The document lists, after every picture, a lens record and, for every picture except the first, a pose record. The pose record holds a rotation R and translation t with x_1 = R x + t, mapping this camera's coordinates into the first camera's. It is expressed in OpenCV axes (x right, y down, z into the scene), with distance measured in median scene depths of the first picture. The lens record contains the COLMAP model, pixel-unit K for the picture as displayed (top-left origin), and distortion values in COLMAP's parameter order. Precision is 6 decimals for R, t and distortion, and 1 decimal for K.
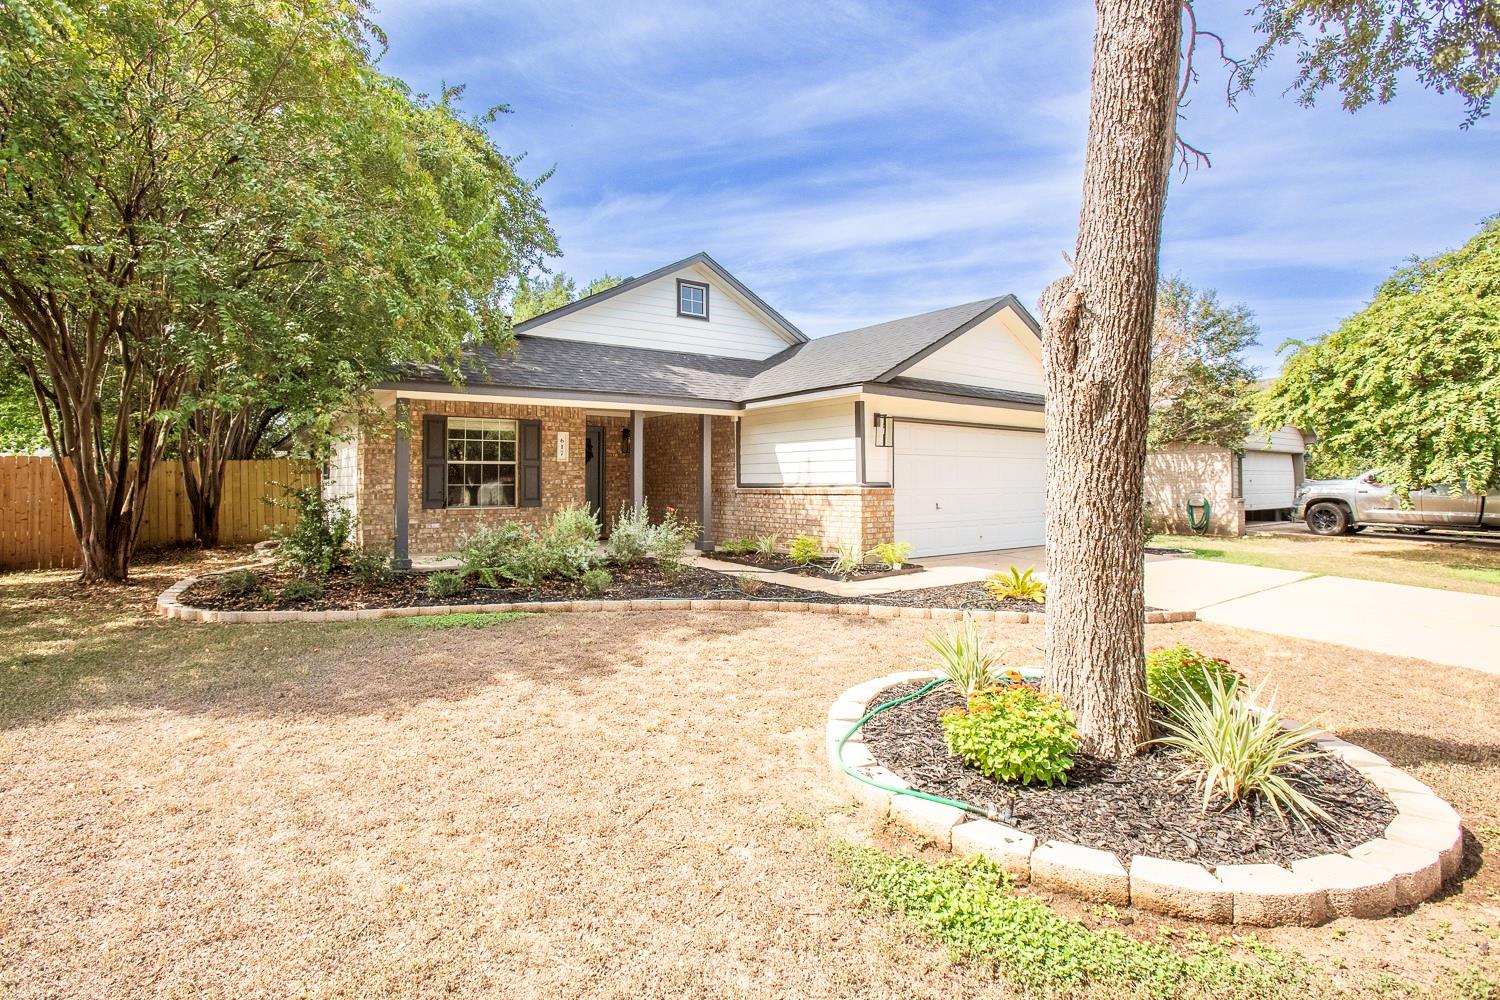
lens RADIAL K [[671.6, 0, 688.4], [0, 671.6, 479.1], [0, 0, 1]] dist [-0.052707, 0.016422]
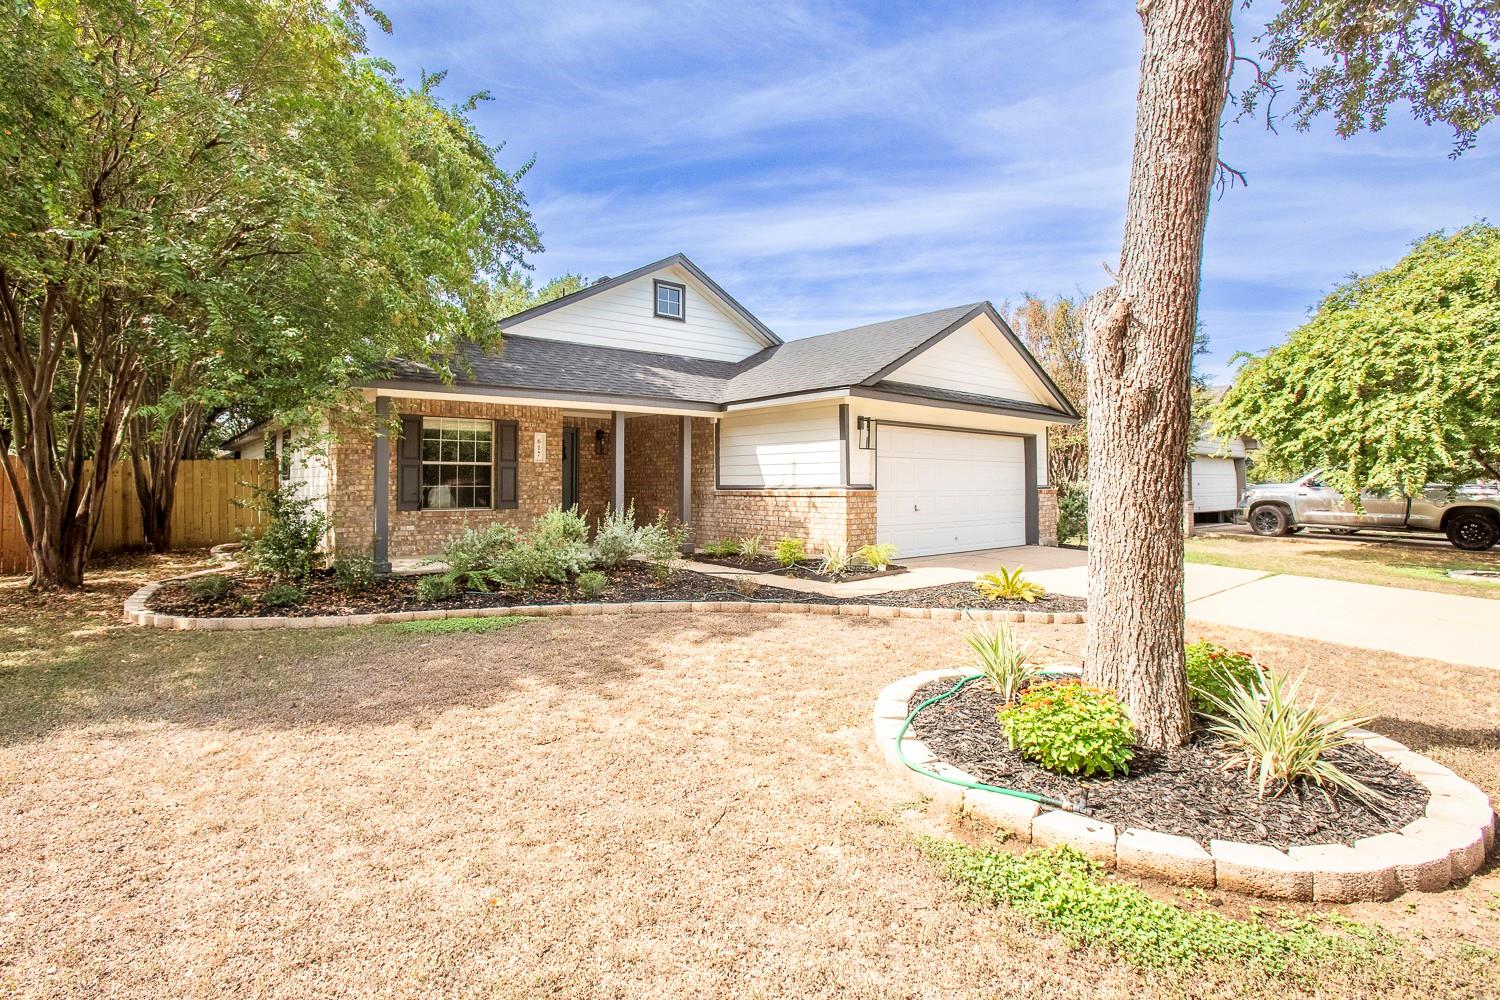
lens RADIAL K [[675.3, 0, 682.2], [0, 675.3, 478.9], [0, 0, 1]] dist [-0.051383, 0.014874]
pose [[0.997973, 0.003089, 0.063560, -0.124289], [-0.002877, 0.999990, -0.003427, 0.001332], [-0.063570, 0.003237, 0.997972, 0.002225]]
